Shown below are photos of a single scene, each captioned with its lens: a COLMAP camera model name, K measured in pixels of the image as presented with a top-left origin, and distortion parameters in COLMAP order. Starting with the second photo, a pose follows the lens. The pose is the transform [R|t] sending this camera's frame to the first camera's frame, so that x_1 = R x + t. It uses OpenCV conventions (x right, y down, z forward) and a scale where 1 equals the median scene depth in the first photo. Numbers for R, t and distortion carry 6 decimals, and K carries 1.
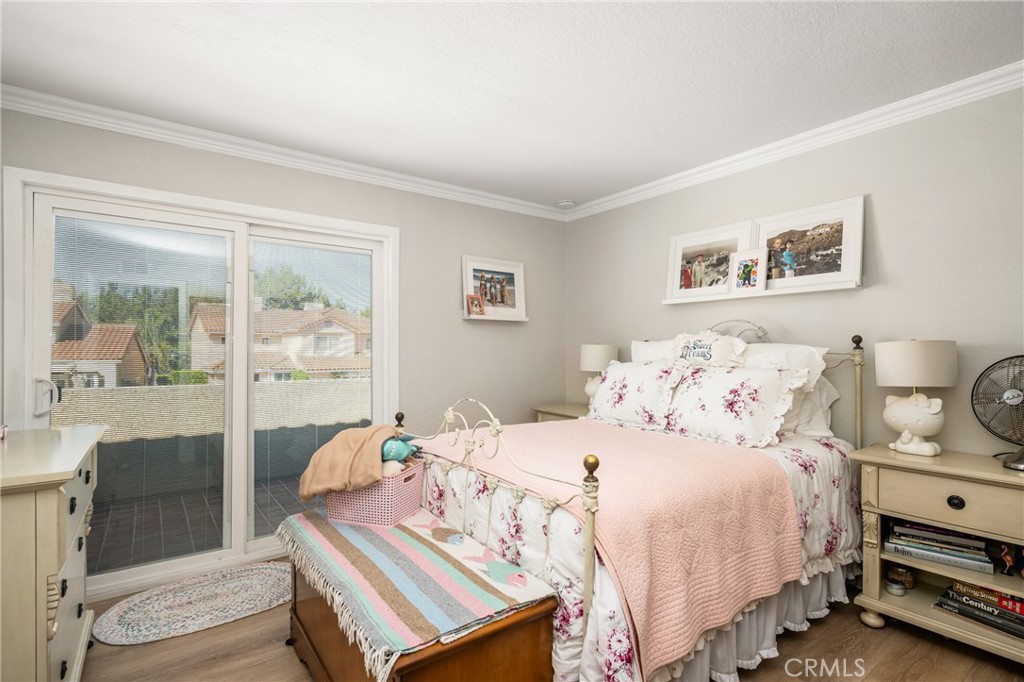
lens RADIAL K [[474.7, 0, 514.7], [0, 474.7, 335.6], [0, 0, 1]] dist [-0.001120, -0.000041]
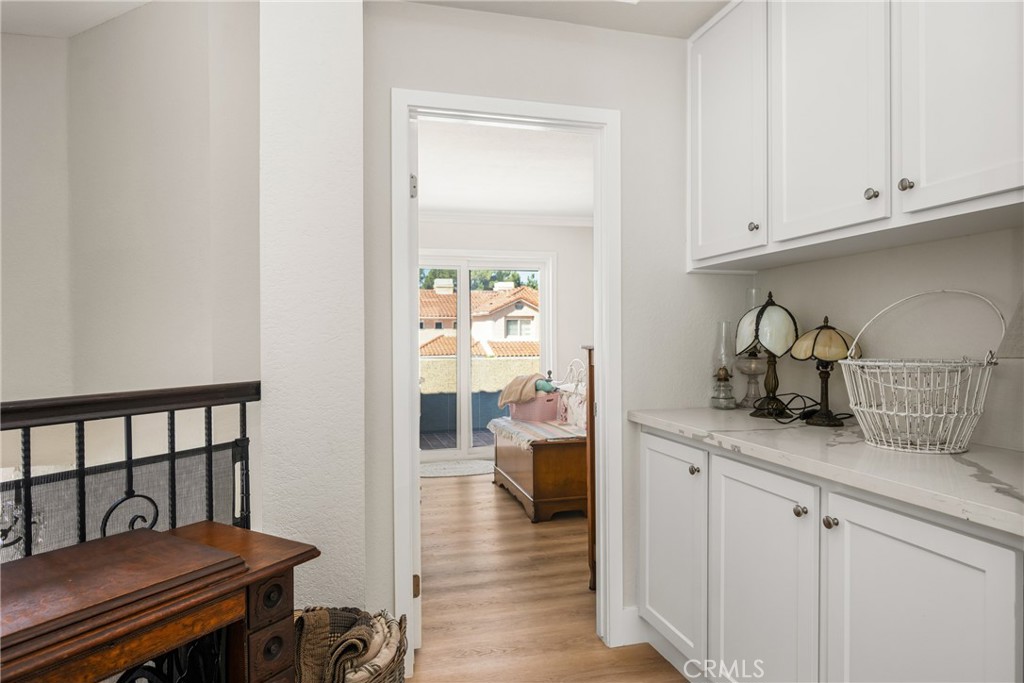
lens RADIAL K [[605.4, 0, 512.0], [0, 605.4, 341.5], [0, 0, 1]] dist [-0.018214, -0.000107]
pose [[0.925867, 0.007051, -0.377785, 0.043283], [0.008246, 0.999211, 0.038858, -0.002945], [0.377761, -0.039093, 0.925078, -0.102254]]
